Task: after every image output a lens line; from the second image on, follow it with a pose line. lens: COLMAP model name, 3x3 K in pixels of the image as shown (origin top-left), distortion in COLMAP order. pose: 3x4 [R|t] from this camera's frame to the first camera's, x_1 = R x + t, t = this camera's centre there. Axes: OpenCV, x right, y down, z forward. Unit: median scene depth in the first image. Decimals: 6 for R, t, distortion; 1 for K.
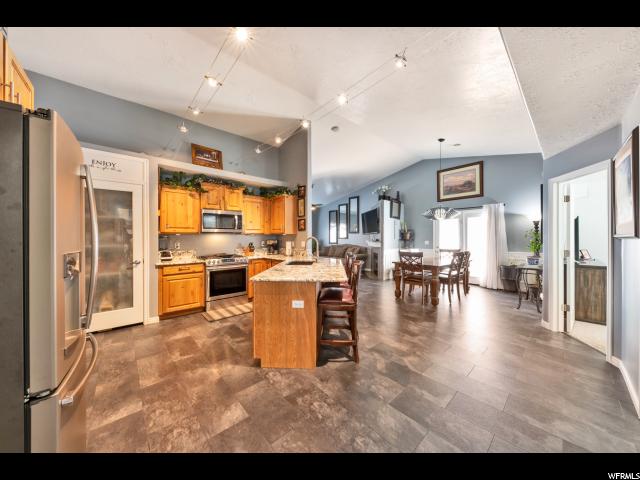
lens RADIAL K [[225.7, 0, 317.5], [0, 225.7, 237.4], [0, 0, 1]] dist [0.003190, 0.000131]
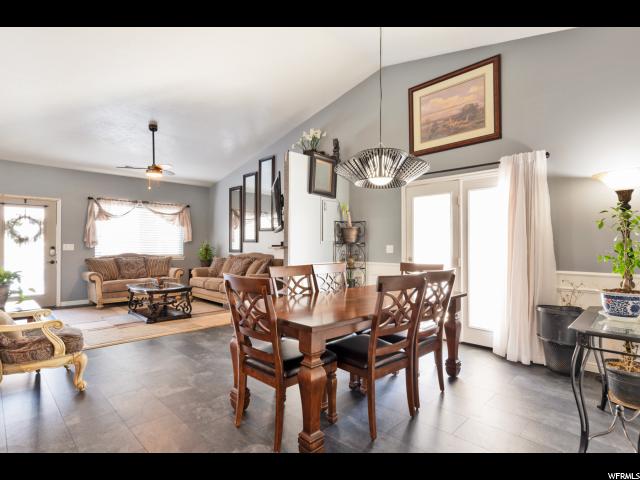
lens RADIAL K [[332.7, 0, 320.4], [0, 332.7, 242.4], [0, 0, 1]] dist [-0.001846, -0.000083]
pose [[0.998441, 0.004660, 0.055624, 0.261384], [-0.004221, 0.999959, -0.008004, 0.013073], [-0.055659, 0.007757, 0.998420, 0.289792]]
